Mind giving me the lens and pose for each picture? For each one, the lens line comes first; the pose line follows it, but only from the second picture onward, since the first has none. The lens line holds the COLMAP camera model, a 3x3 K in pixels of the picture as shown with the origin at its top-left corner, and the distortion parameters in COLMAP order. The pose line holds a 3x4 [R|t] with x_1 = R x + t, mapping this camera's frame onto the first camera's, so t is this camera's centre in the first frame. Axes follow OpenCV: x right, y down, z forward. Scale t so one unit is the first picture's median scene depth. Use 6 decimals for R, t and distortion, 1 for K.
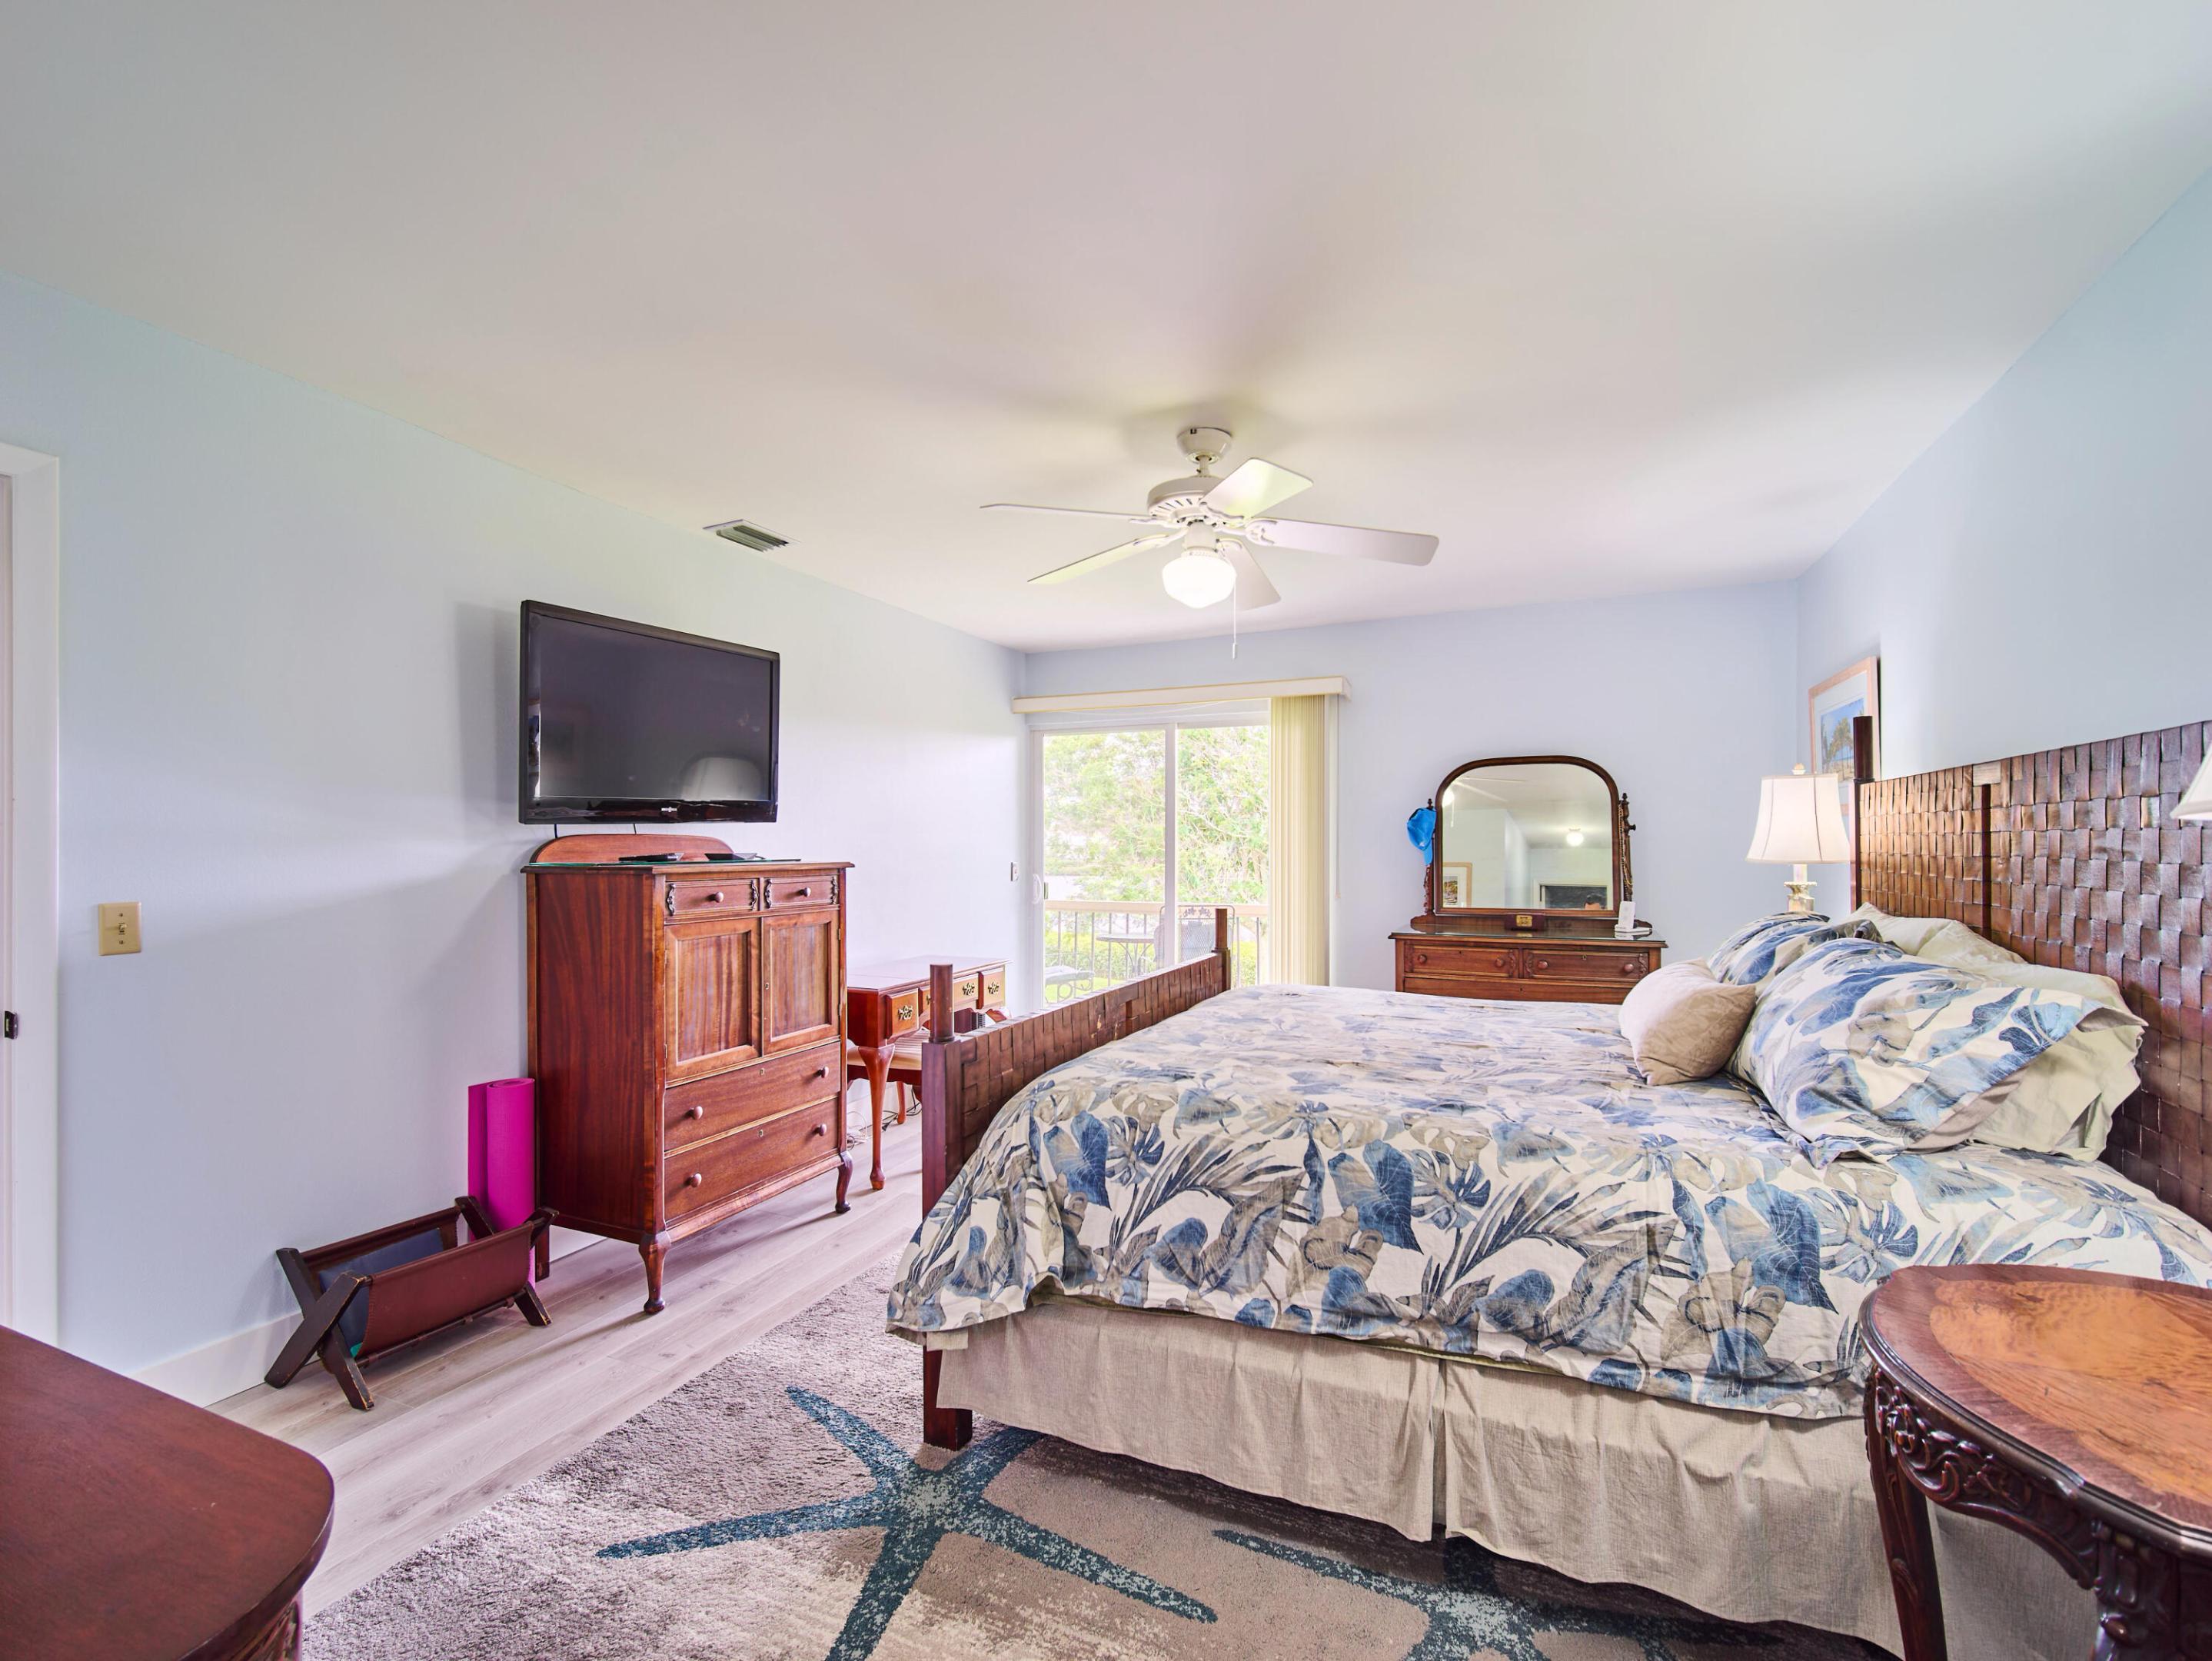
lens RADIAL K [[952.8, 0, 1106.0], [0, 952.8, 830.5], [0, 0, 1]] dist [-0.009123, -0.000167]
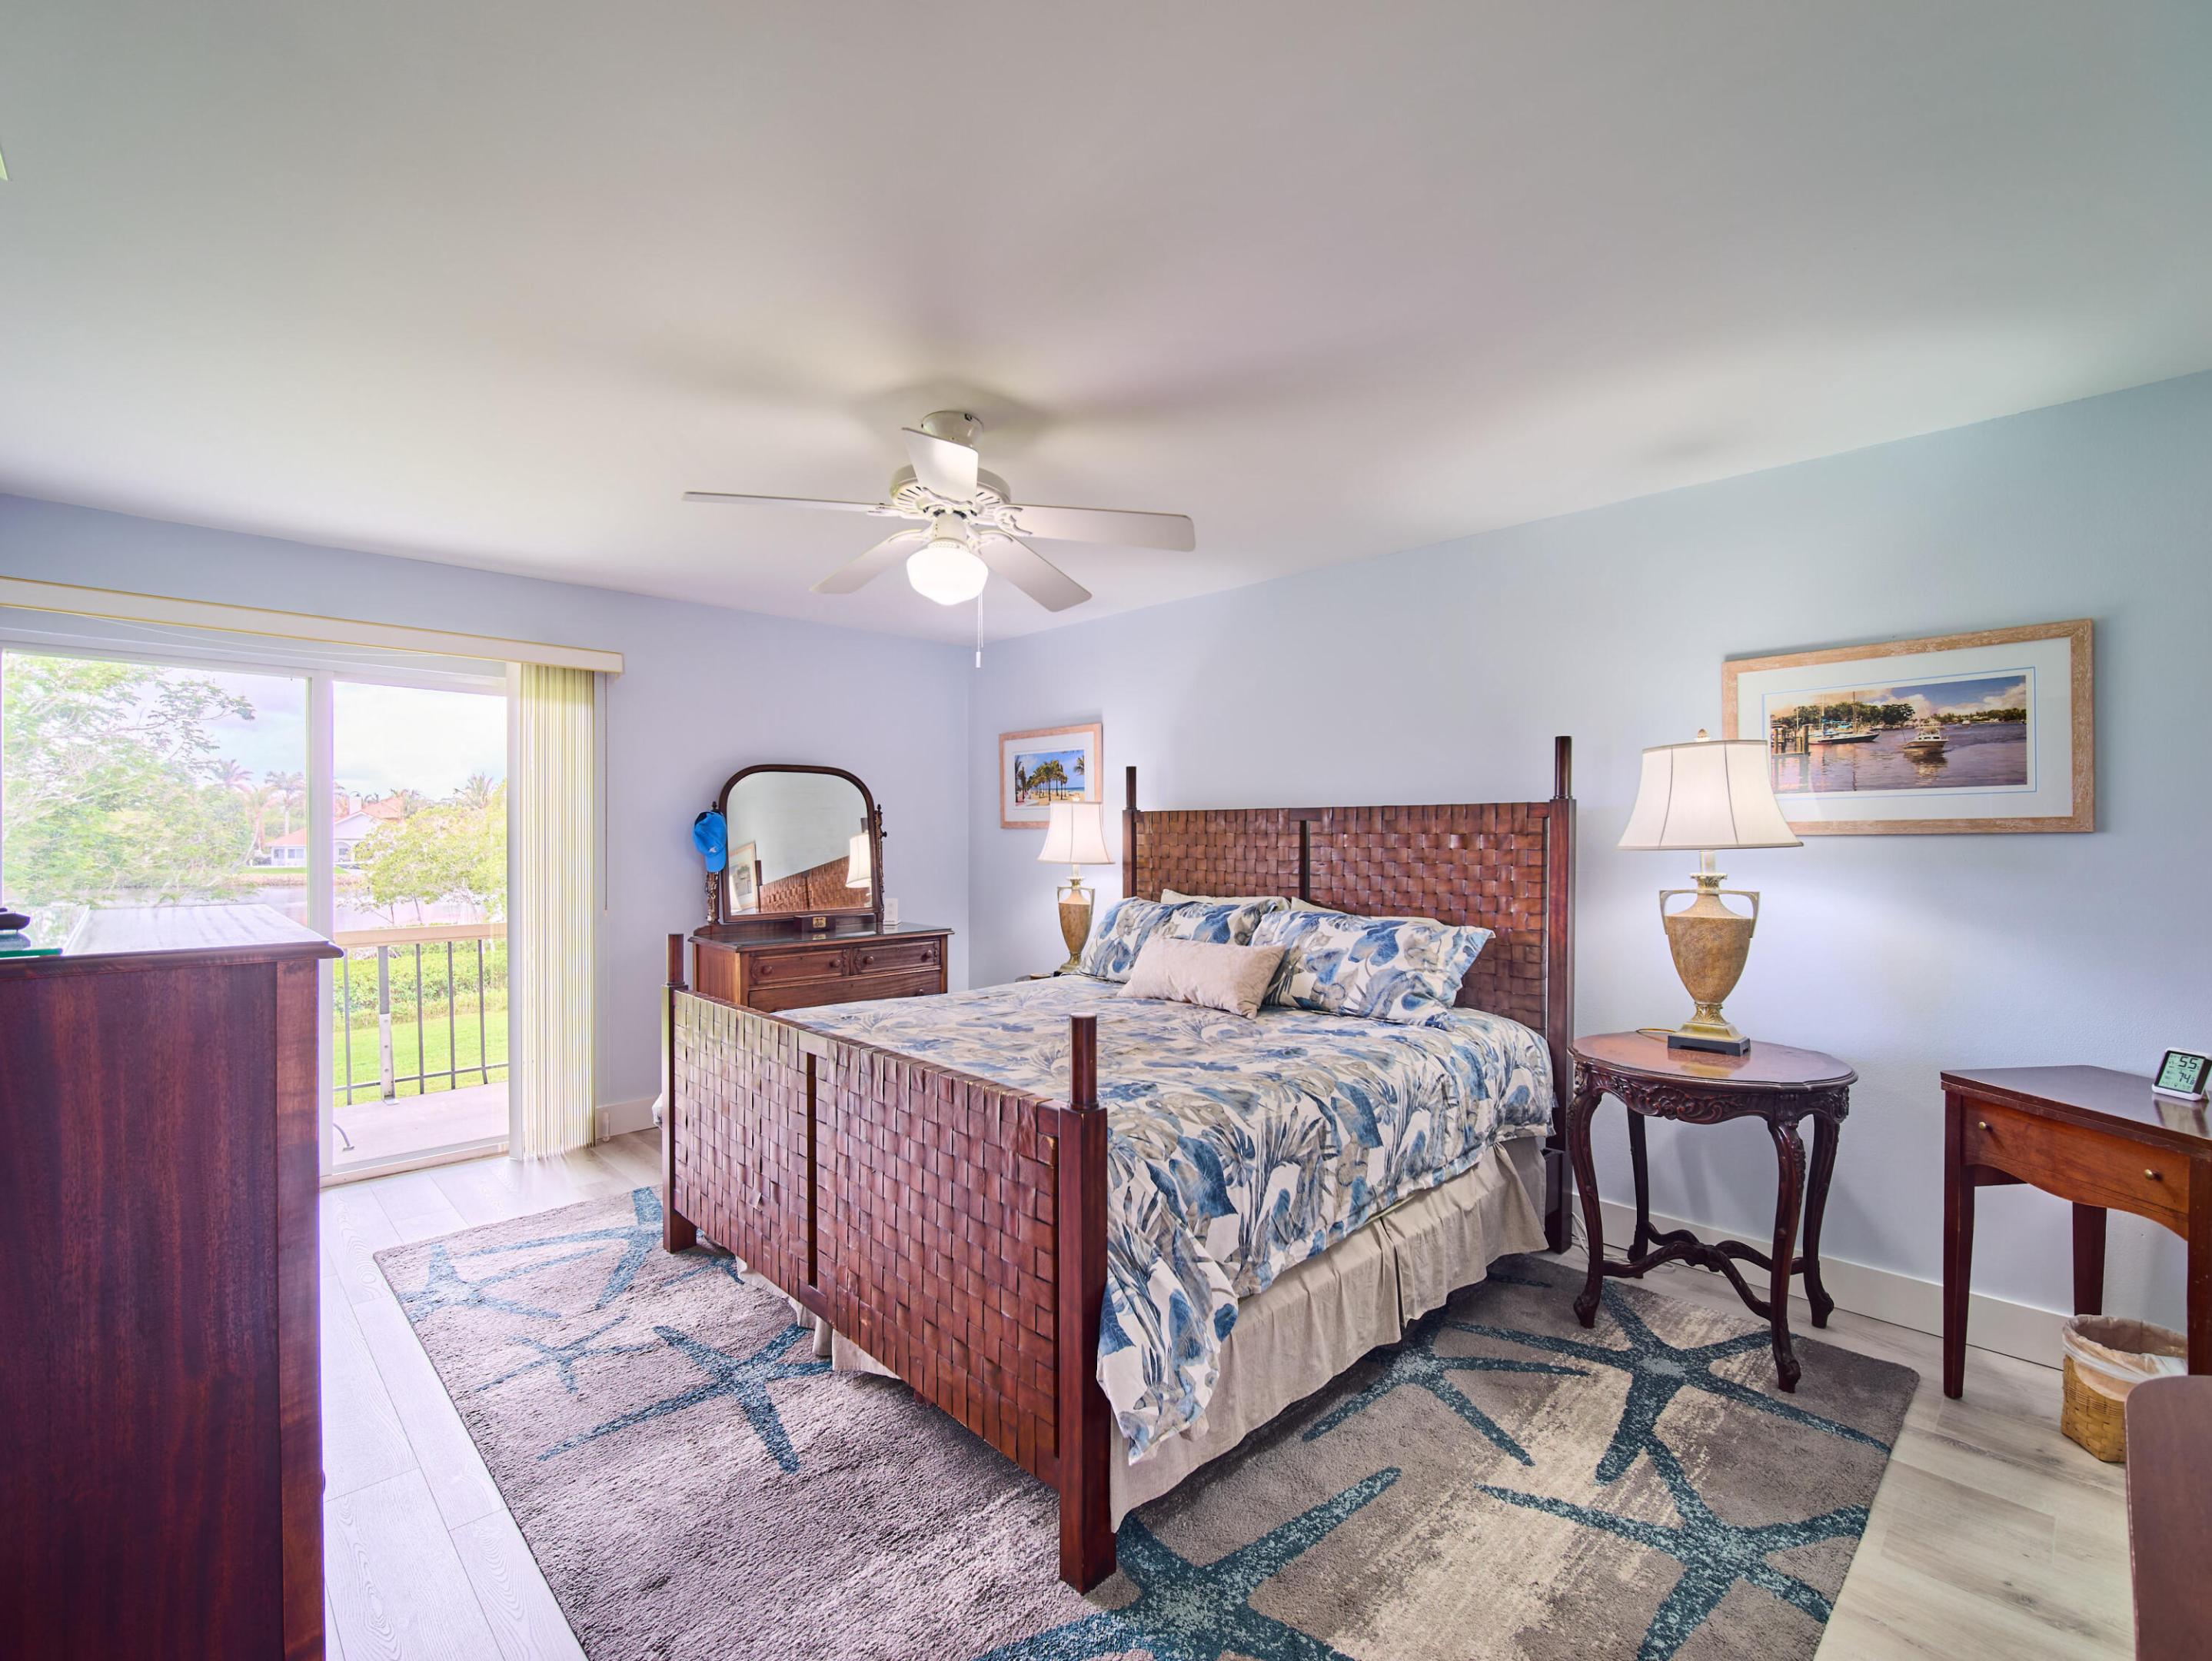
lens RADIAL K [[977.9, 0, 1096.0], [0, 977.9, 833.8], [0, 0, 1]] dist [-0.004692, -0.000410]
pose [[0.387361, 0.004850, 0.921915, -1.123047], [-0.015653, 0.999877, 0.001317, -0.024115], [-0.921795, -0.014941, 0.387389, 0.773564]]
